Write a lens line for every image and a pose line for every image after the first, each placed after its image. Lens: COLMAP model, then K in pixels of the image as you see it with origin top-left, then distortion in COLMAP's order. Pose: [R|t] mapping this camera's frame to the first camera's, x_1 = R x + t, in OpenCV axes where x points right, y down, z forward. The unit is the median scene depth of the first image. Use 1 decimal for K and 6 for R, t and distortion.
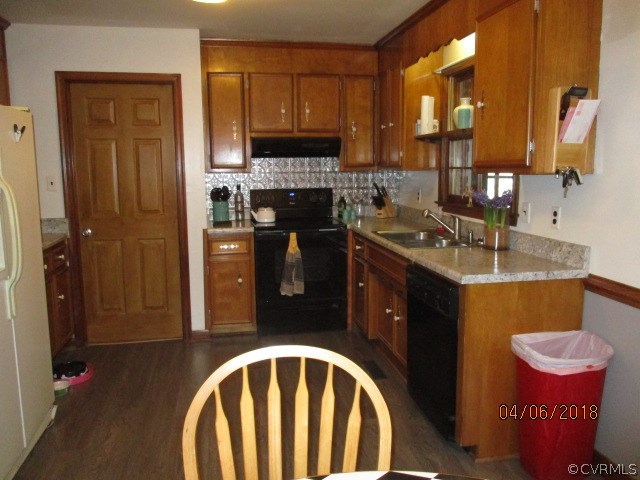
lens RADIAL K [[534.3, 0, 320.2], [0, 534.3, 233.5], [0, 0, 1]] dist [-0.032836, 0.010842]
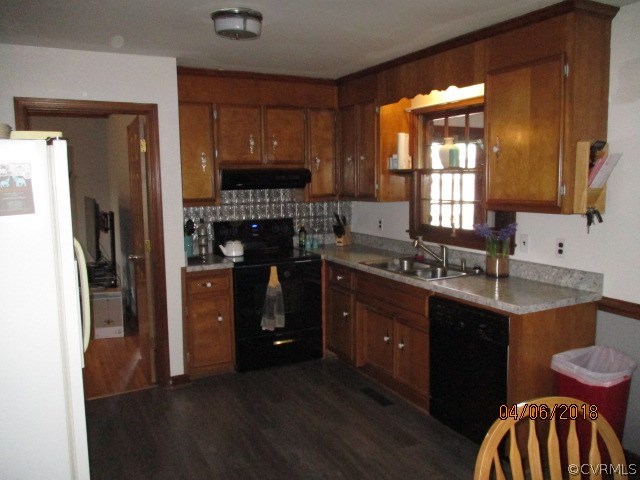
lens RADIAL K [[534.3, 0, 322.7], [0, 534.3, 237.6], [0, 0, 1]] dist [-0.032836, 0.010842]
pose [[0.958421, -0.036205, 0.283054, -0.254182], [0.041738, 0.999037, -0.013542, -0.039446], [-0.282291, 0.024793, 0.959009, 0.024887]]
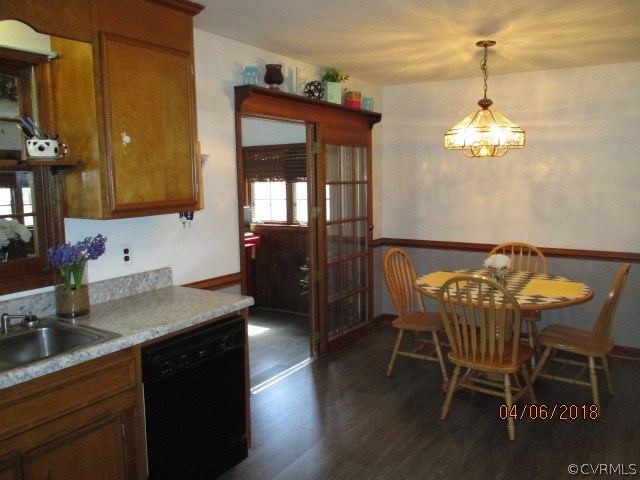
lens RADIAL K [[534.3, 0, 318.7], [0, 534.3, 240.0], [0, 0, 1]] dist [-0.032836, 0.010842]
pose [[-0.734114, -0.066343, 0.675778, -0.361542], [0.106808, 0.971545, 0.211407, -0.159671], [-0.670574, 0.227375, -0.706138, 0.987102]]
